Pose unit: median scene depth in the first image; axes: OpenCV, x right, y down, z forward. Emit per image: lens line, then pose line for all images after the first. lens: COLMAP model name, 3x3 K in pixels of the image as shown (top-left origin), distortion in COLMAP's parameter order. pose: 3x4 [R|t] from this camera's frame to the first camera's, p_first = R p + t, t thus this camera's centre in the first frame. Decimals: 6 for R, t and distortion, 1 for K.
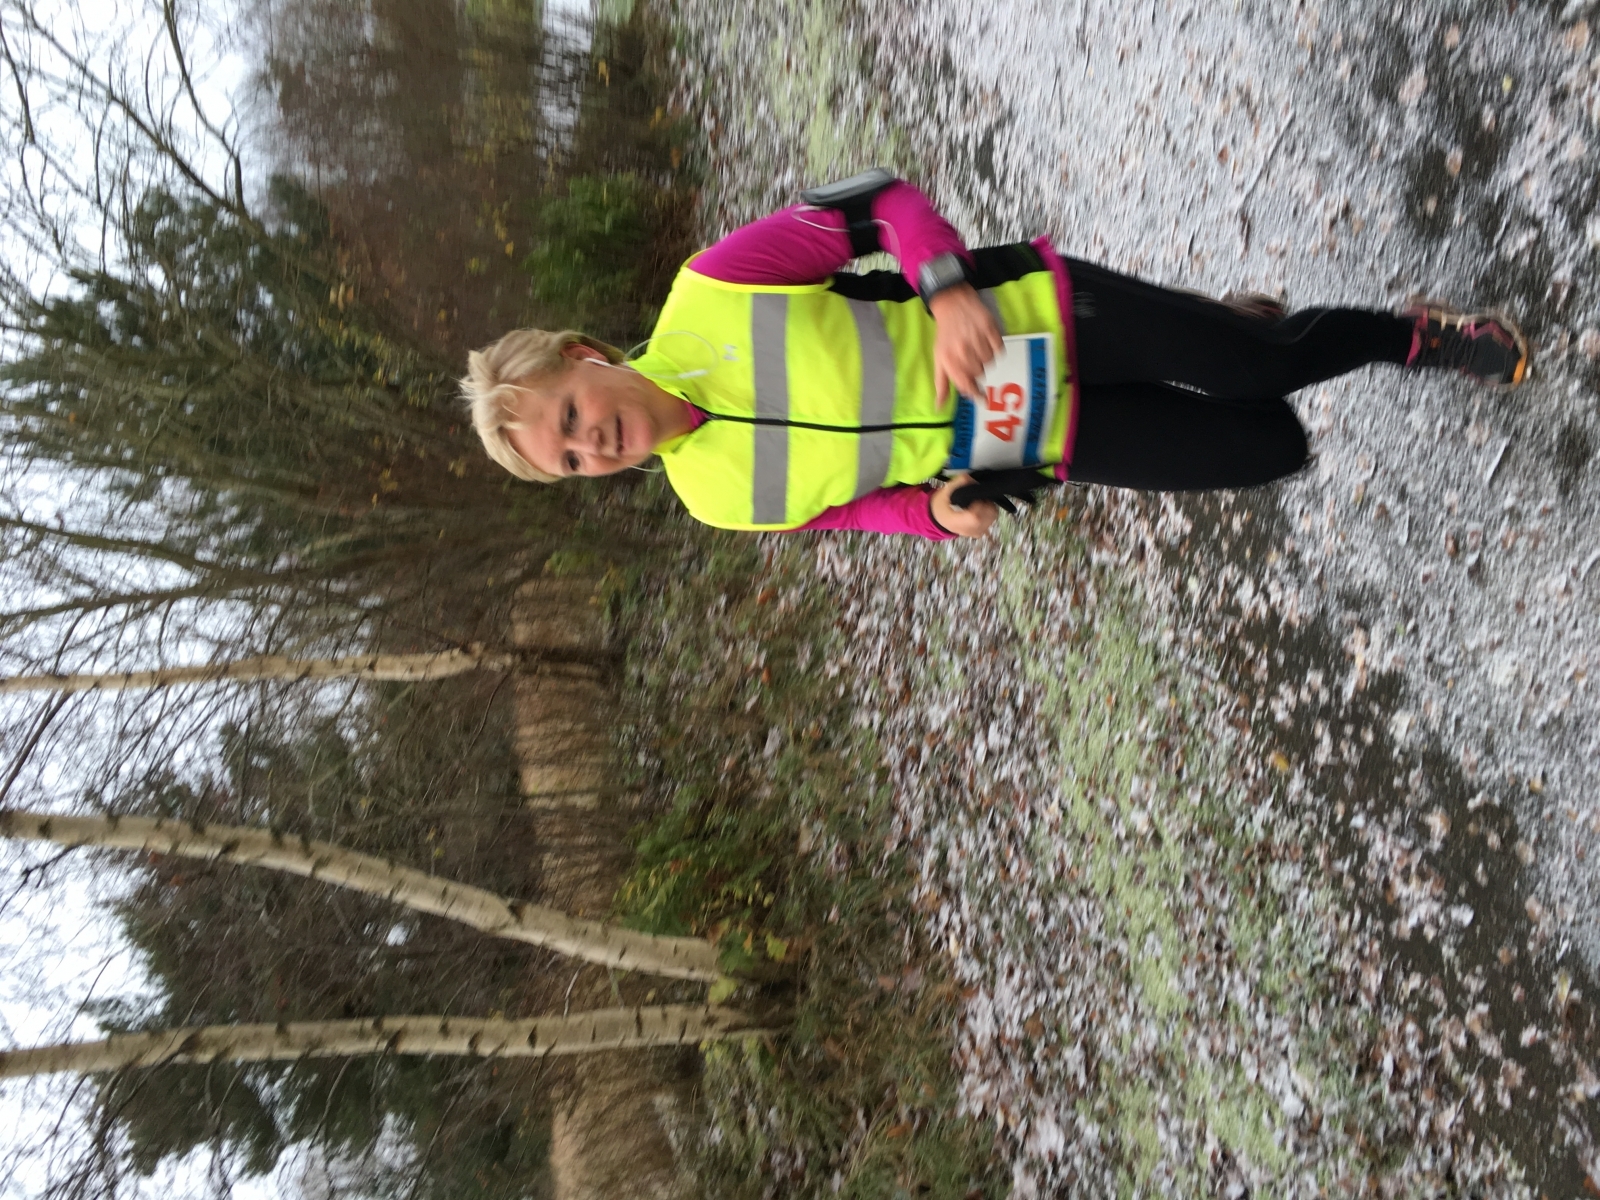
lens RADIAL K [[1383.0, 0, 807.9], [0, 1383.0, 613.8], [0, 0, 1]] dist [0.093757, -0.114568]
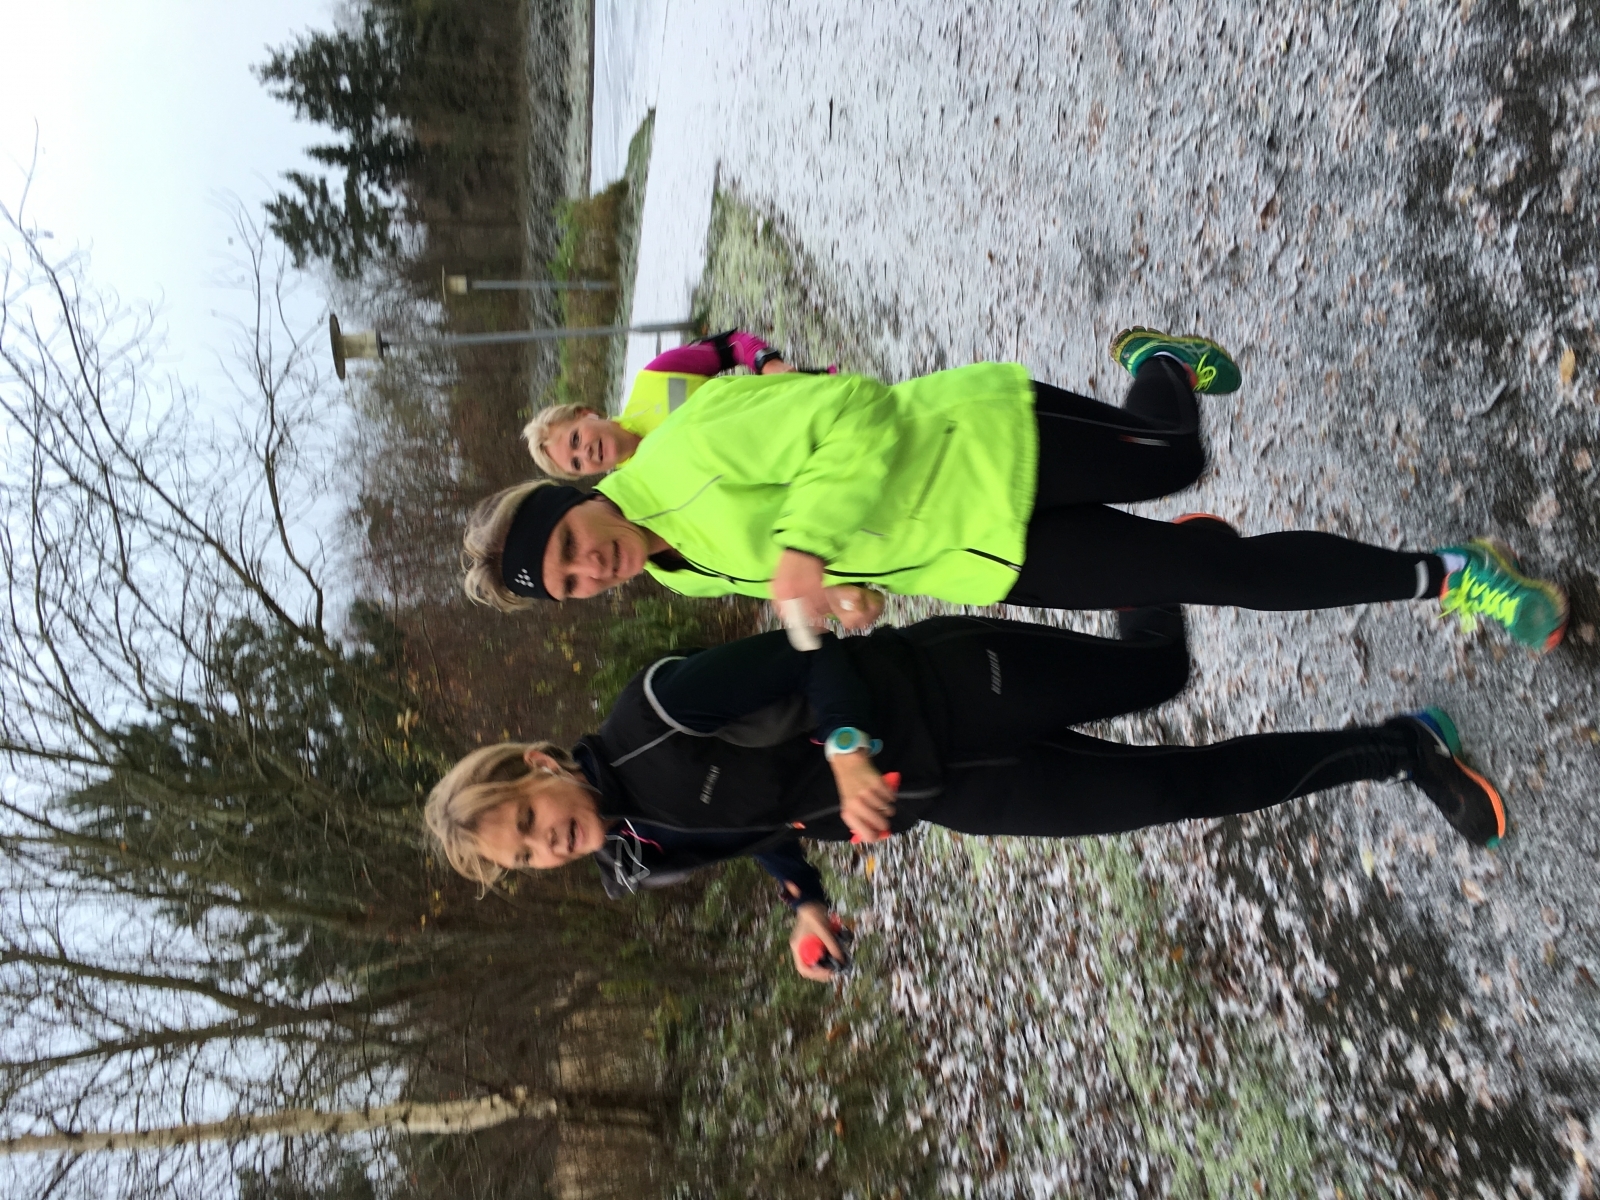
lens RADIAL K [[1352.3, 0, 788.5], [0, 1352.3, 593.8], [0, 0, 1]] dist [0.094240, -0.104055]
pose [[0.998750, -0.022235, -0.044771, -0.017422], [0.008335, 0.957161, -0.289435, -0.033331], [0.049288, 0.288700, 0.956150, 0.063865]]
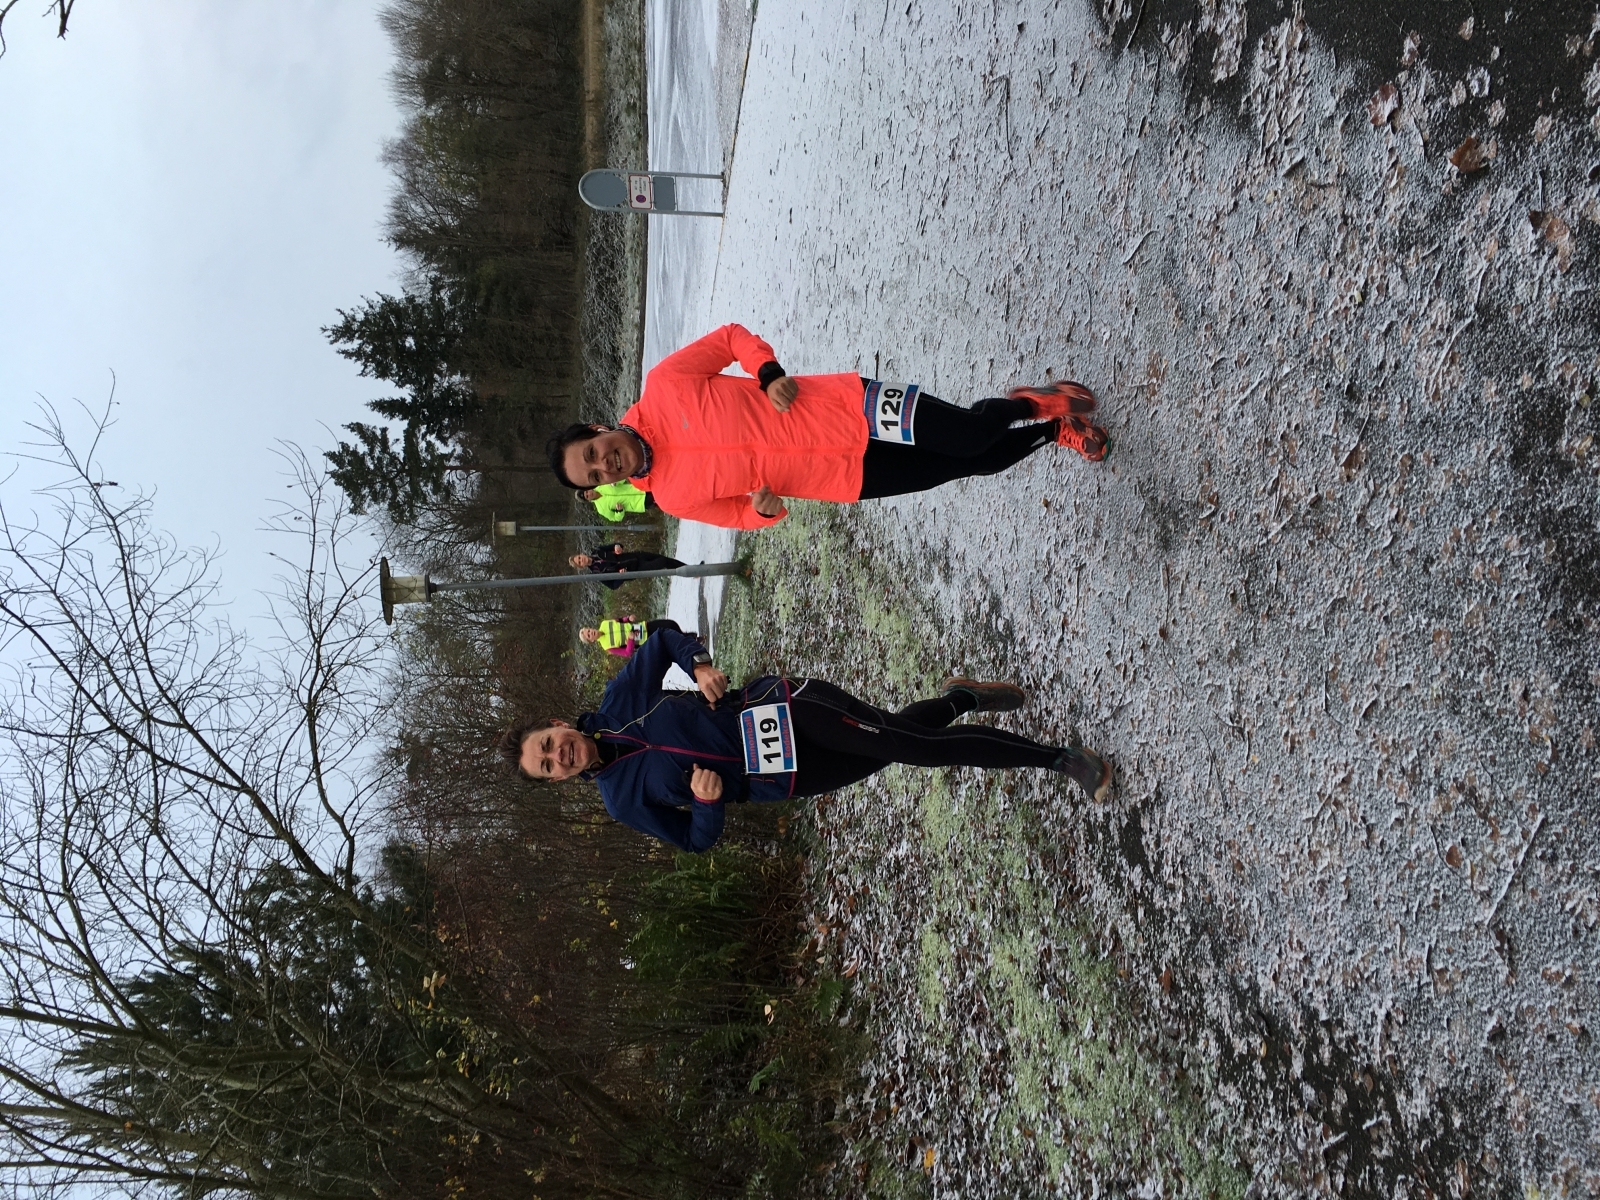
lens RADIAL K [[1344.0, 0, 758.2], [0, 1344.0, 590.2], [0, 0, 1]] dist [0.103878, -0.094015]
pose [[0.995590, -0.030360, -0.088762, -0.028548], [-0.012847, 0.893144, -0.449587, -0.060726], [0.092927, 0.448745, 0.888815, 0.098167]]
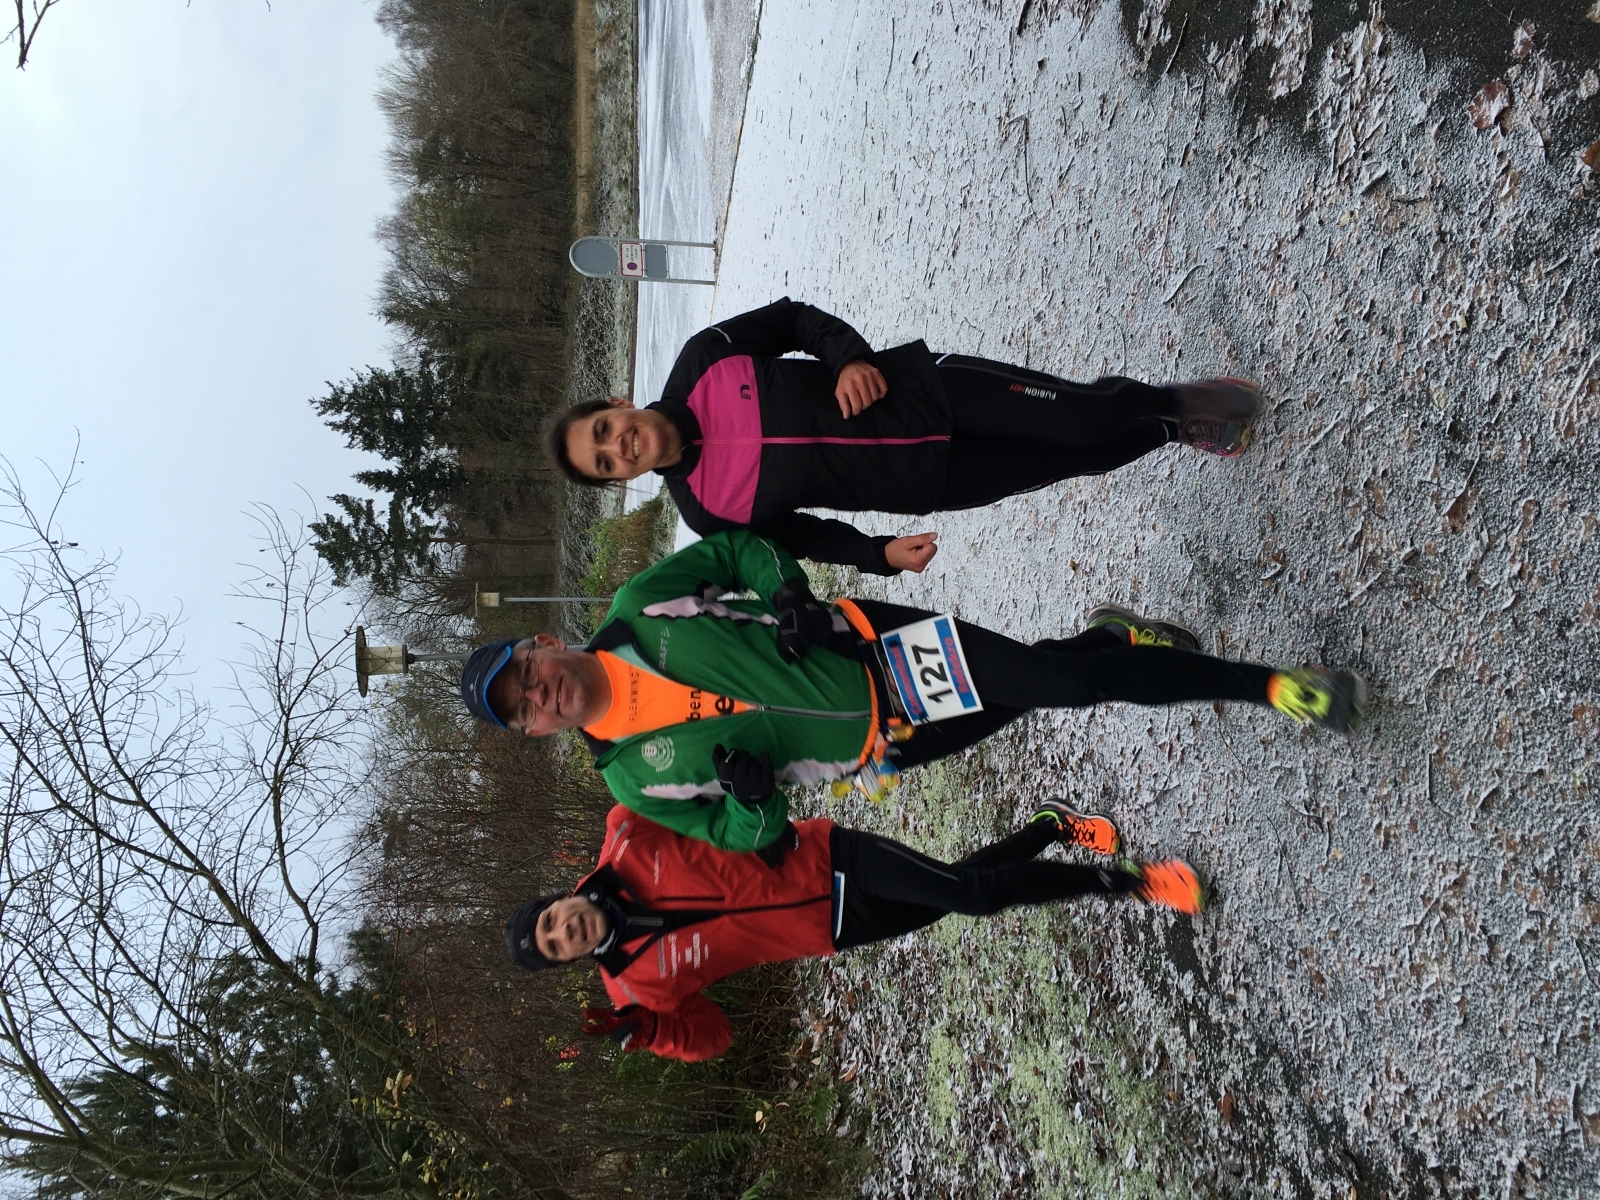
lens RADIAL K [[1292.8, 0, 746.4], [0, 1292.8, 601.7], [0, 0, 1]] dist [0.094514, -0.081835]
pose [[0.996509, -0.026118, -0.079289, -0.051226], [-0.016694, 0.868262, -0.495824, -0.100883], [0.081794, 0.495417, 0.864796, 0.191715]]
